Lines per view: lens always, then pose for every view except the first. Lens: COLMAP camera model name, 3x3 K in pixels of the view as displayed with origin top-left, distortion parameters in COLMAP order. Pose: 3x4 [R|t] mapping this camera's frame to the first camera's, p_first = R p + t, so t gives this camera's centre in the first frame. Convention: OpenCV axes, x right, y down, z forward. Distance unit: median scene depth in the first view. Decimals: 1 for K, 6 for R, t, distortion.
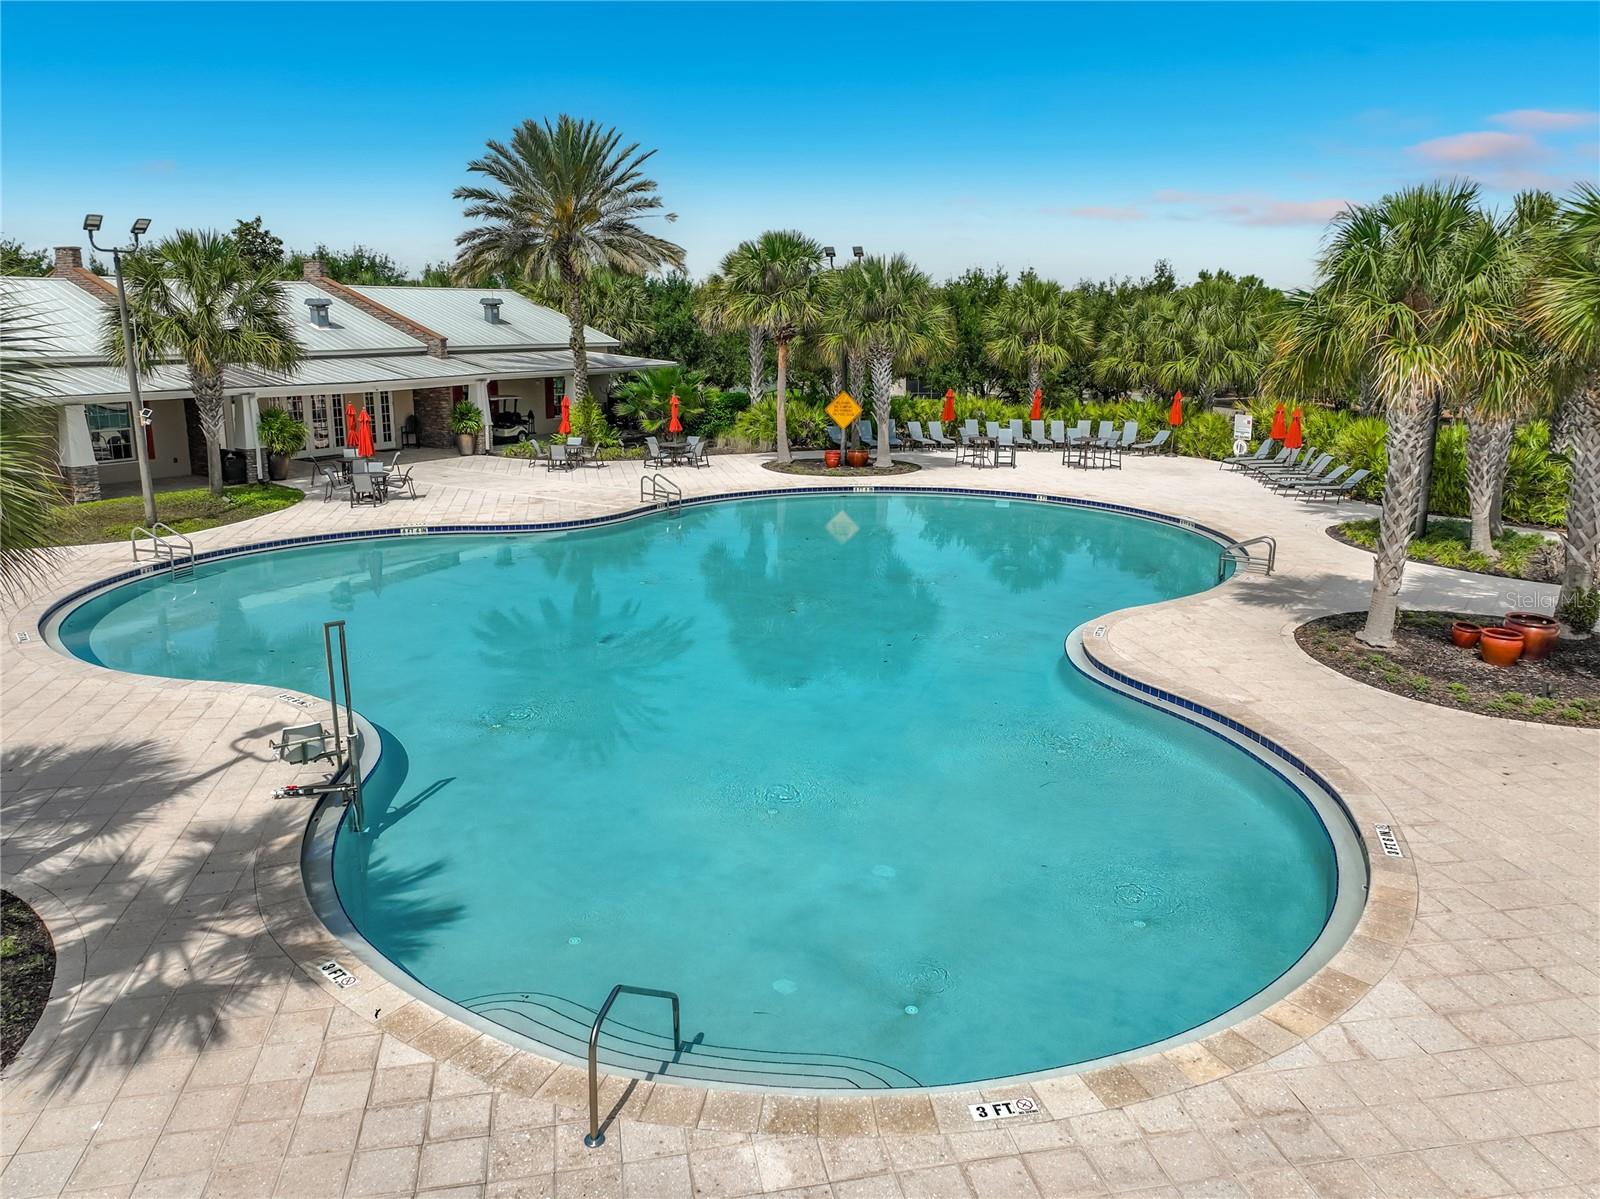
lens RADIAL K [[1112.7, 0, 800.9], [0, 1112.7, 593.8], [0, 0, 1]] dist [-0.005650, 0.000591]
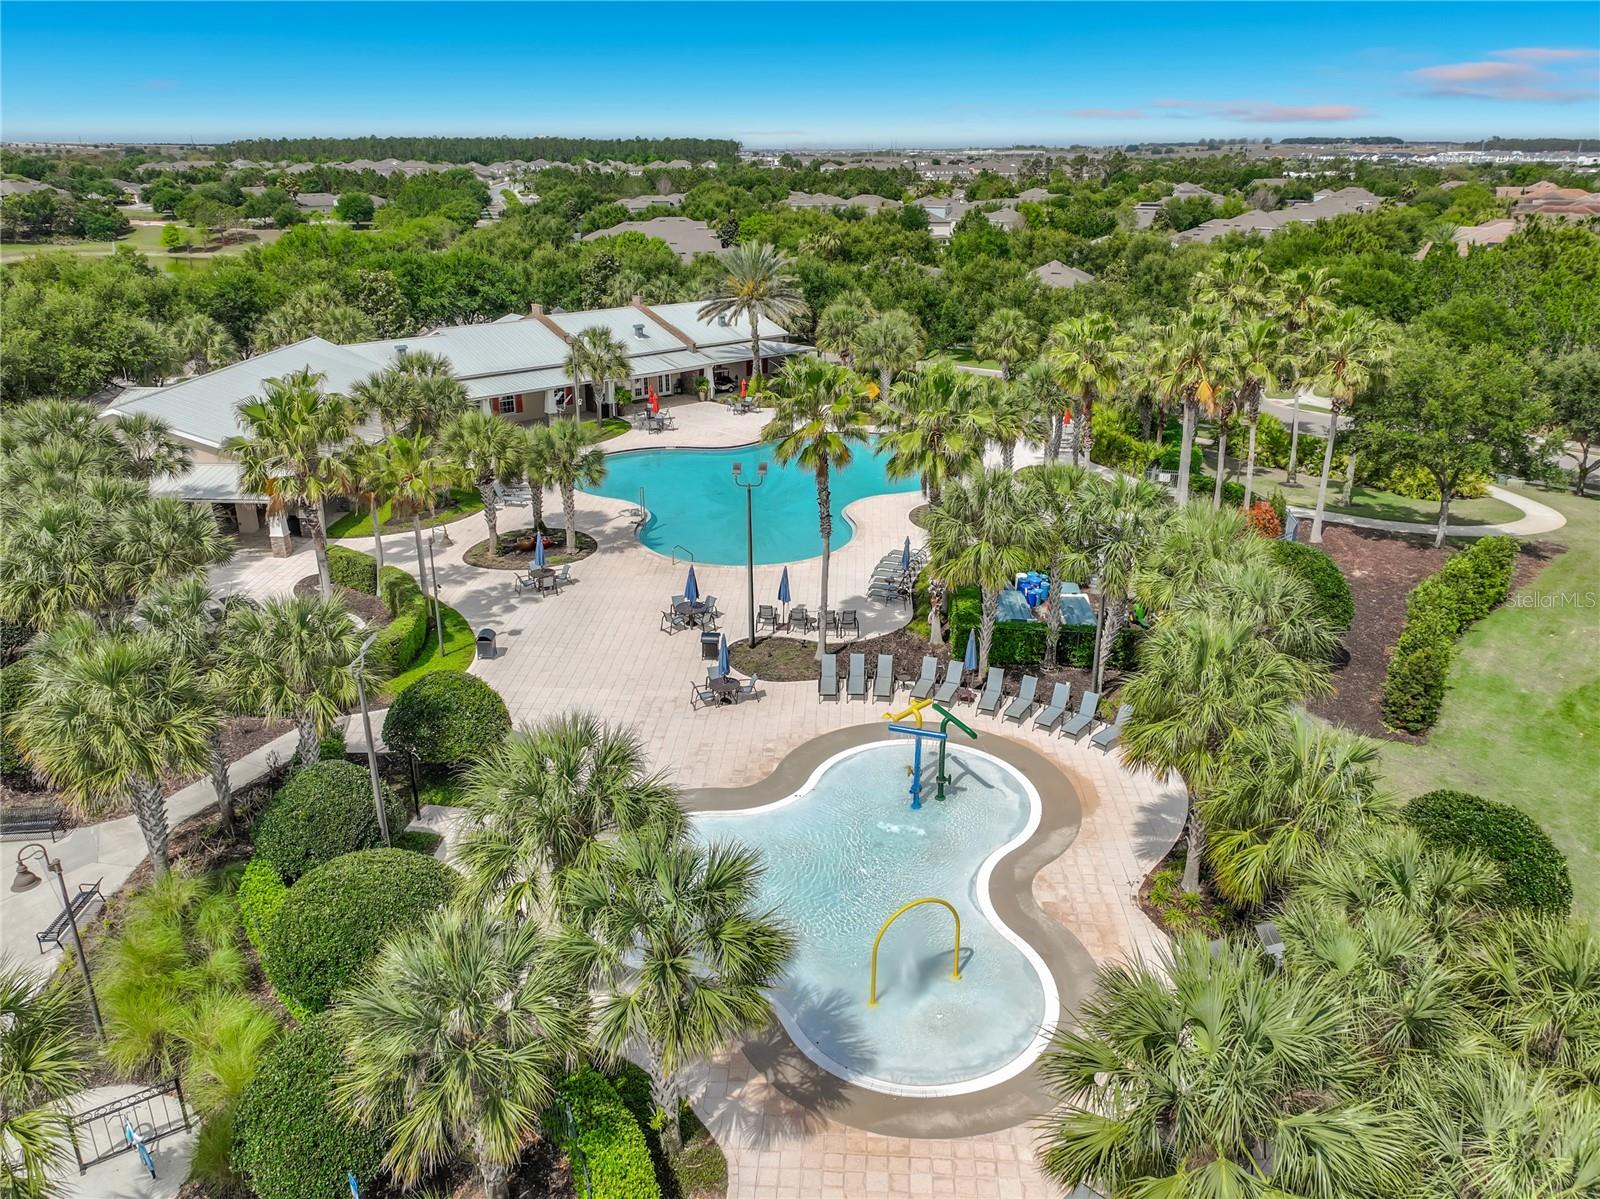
lens RADIAL K [[1112.7, 0, 798.9], [0, 1112.7, 599.1], [0, 0, 1]] dist [-0.005650, 0.000591]
pose [[0.965763, 0.086550, -0.244564, 0.519148], [-0.052630, 0.988469, 0.141981, -0.075387], [0.254032, -0.124249, 0.959182, -1.251383]]
